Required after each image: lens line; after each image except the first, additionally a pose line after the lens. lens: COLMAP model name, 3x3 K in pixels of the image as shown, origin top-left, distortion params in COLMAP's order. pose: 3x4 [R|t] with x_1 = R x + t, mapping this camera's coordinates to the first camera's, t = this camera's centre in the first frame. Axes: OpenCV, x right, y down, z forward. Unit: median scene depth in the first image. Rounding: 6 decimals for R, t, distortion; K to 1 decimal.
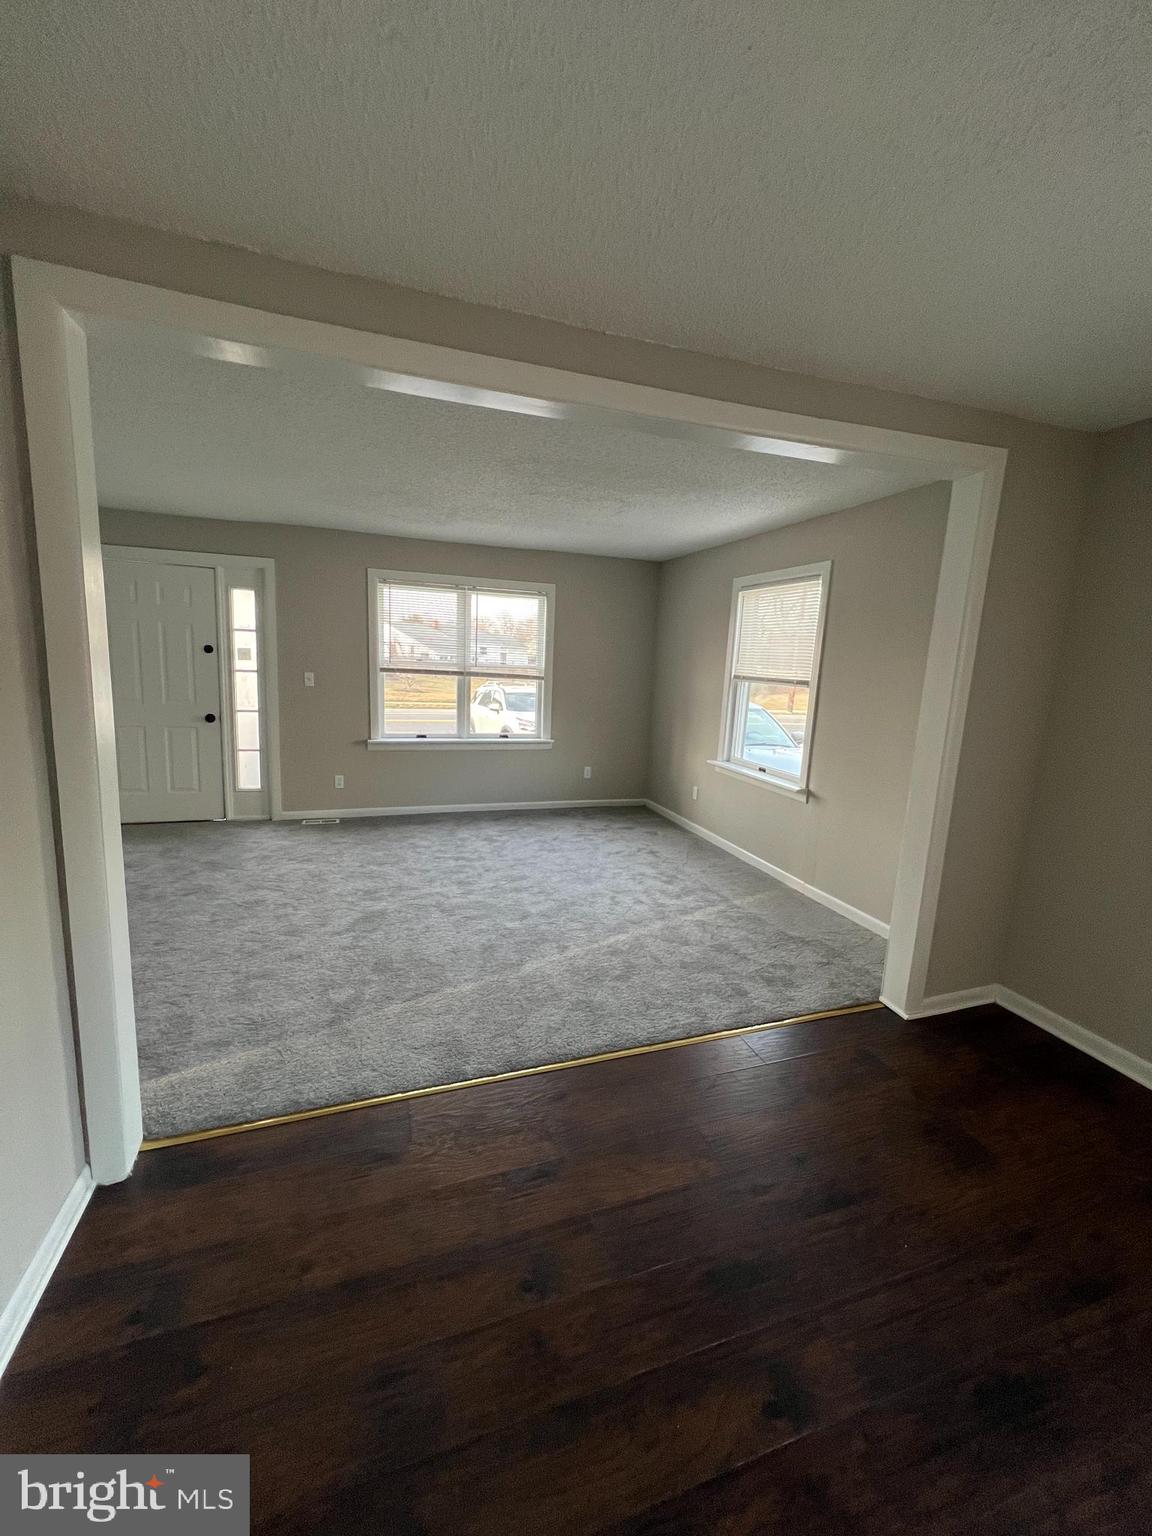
lens RADIAL K [[616.0, 0, 578.6], [0, 616.0, 764.6], [0, 0, 1]] dist [-0.000804, 0.000217]
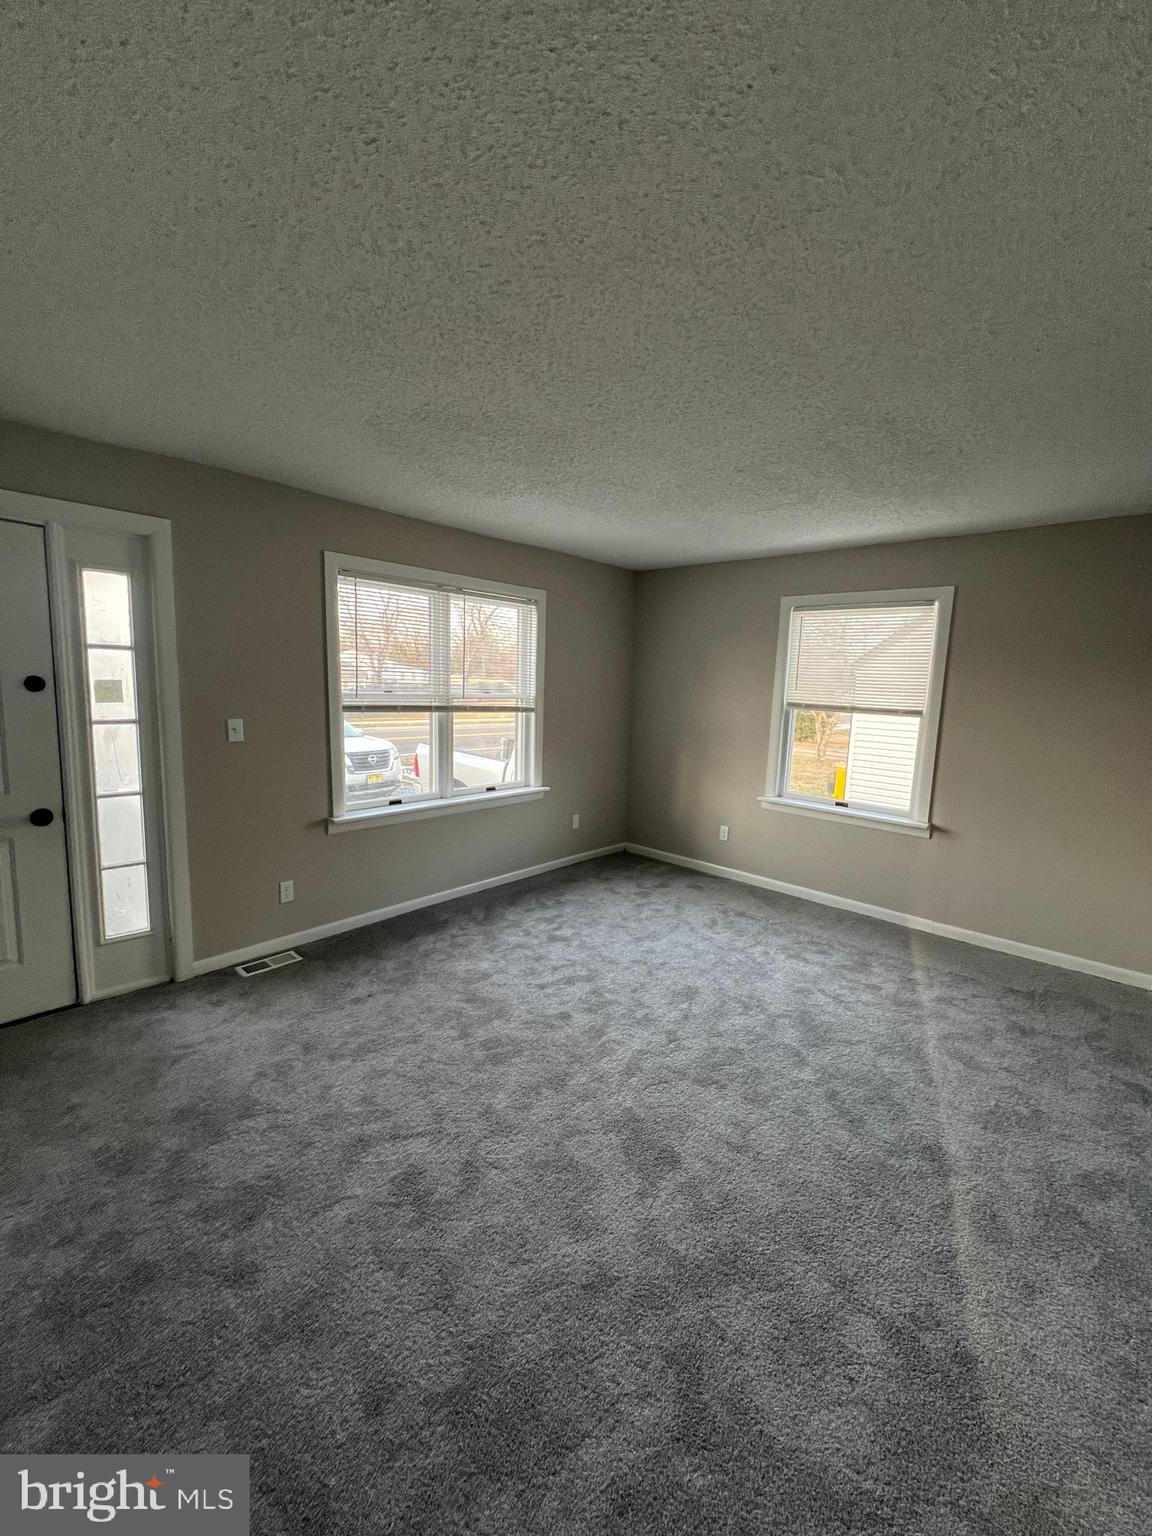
lens RADIAL K [[616.0, 0, 578.6], [0, 616.0, 764.6], [0, 0, 1]] dist [-0.000804, 0.000217]
pose [[0.878398, -0.078783, 0.471392, -0.433795], [0.084472, 0.996384, 0.009117, -0.083994], [-0.470406, 0.031811, 0.881876, 0.327680]]
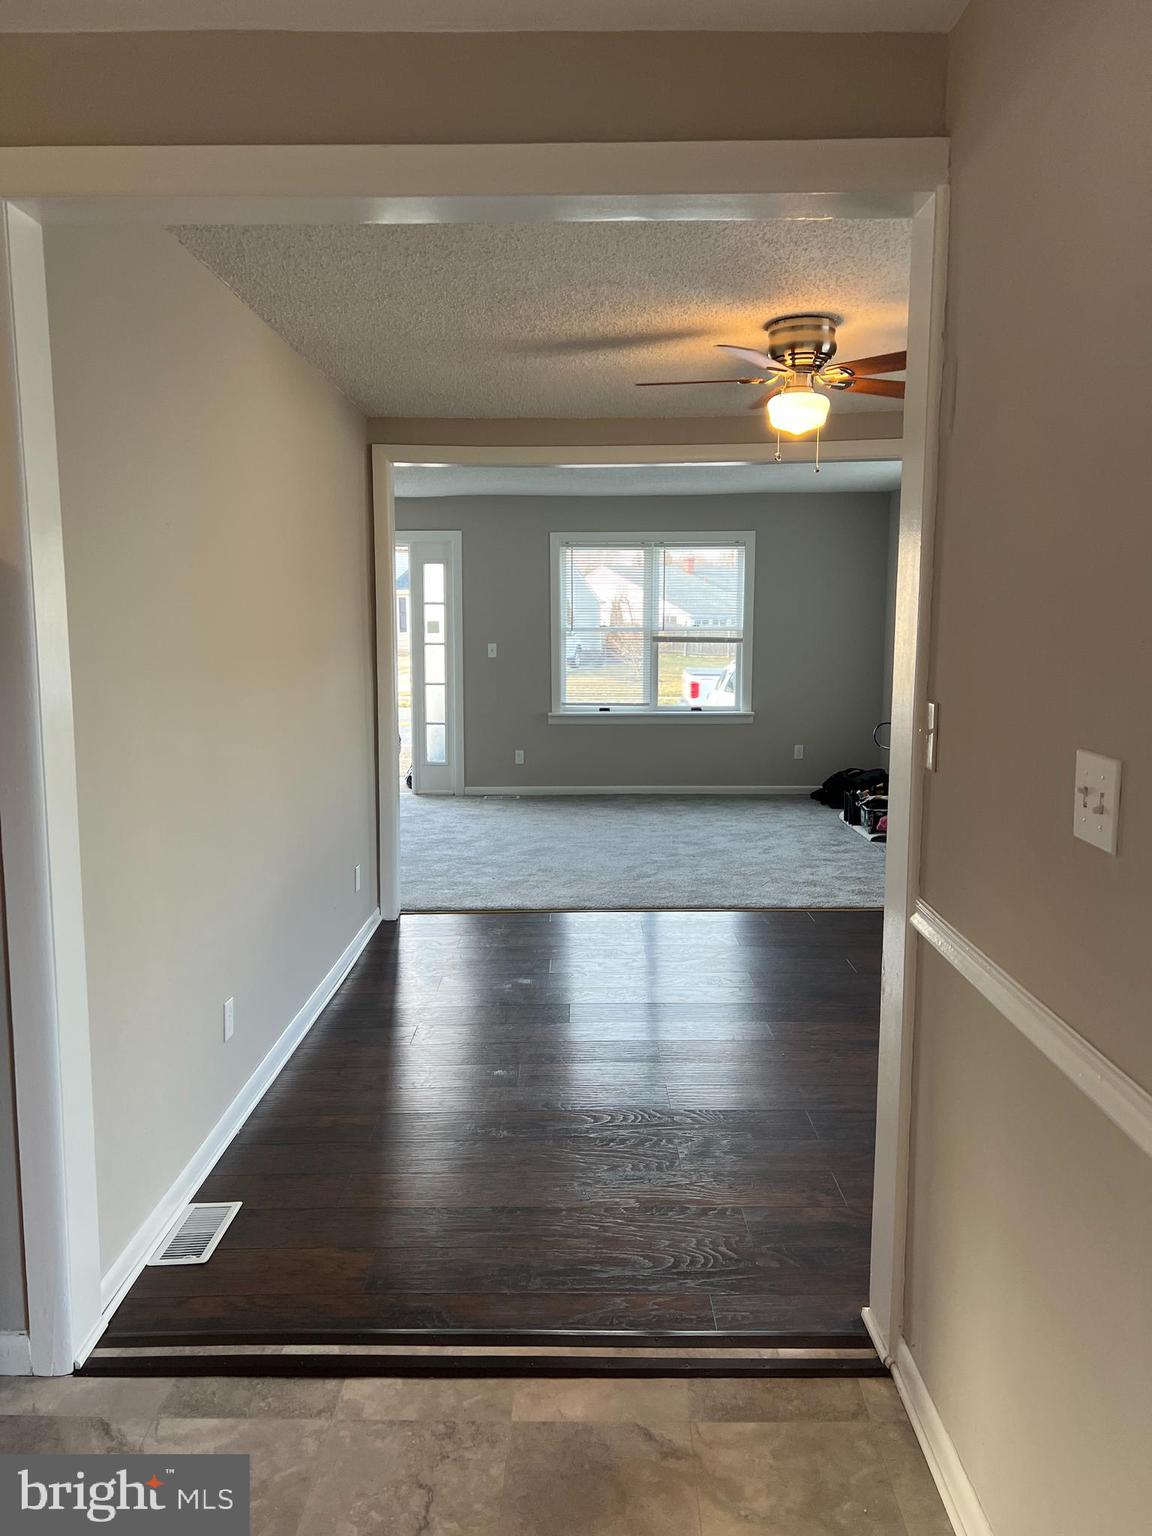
lens RADIAL K [[1195.0, 0, 569.9], [0, 1195.0, 772.7], [0, 0, 1]] dist [0.153811, -0.206406]
pose [[0.942087, -0.003037, -0.335354, 0.318021], [-0.012899, 0.998891, -0.045281, 0.141201], [0.335119, 0.046985, 0.941003, -0.745595]]
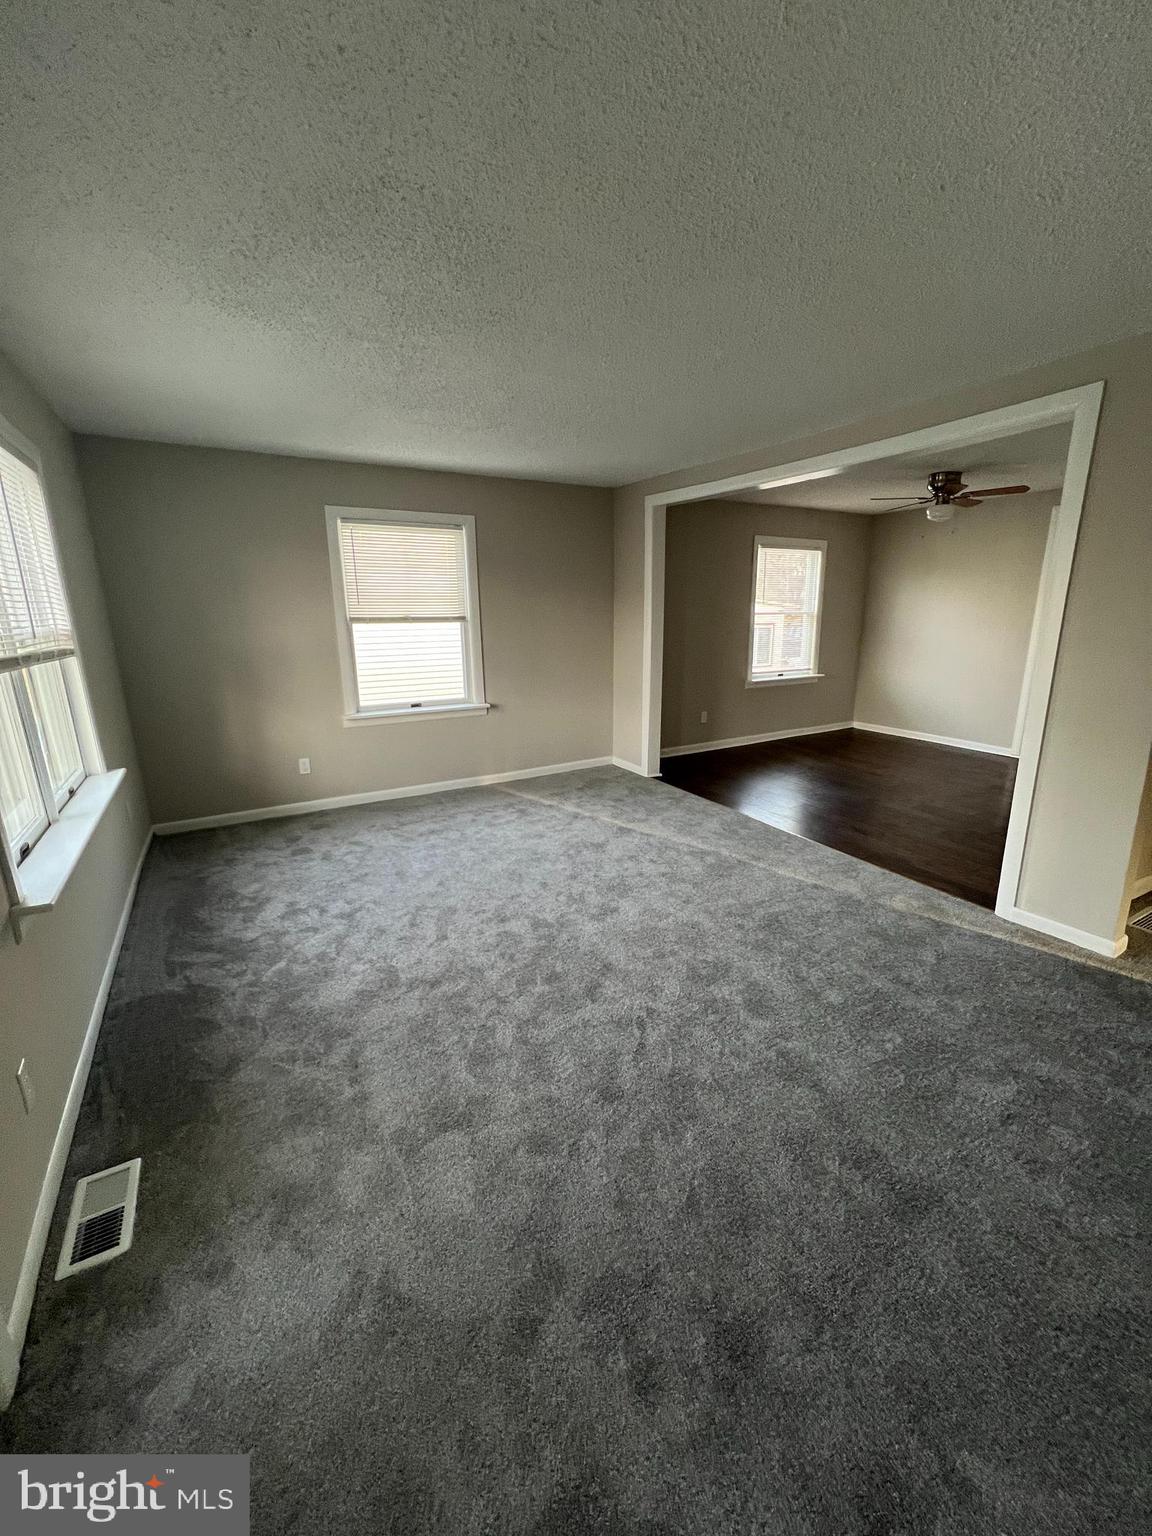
lens RADIAL K [[616.0, 0, 578.6], [0, 616.0, 764.6], [0, 0, 1]] dist [-0.000804, 0.000217]
pose [[-0.191460, -0.284190, 0.939457, -0.696158], [0.166909, 0.933795, 0.316493, -0.165387], [-0.967205, 0.217399, -0.131351, 0.798156]]
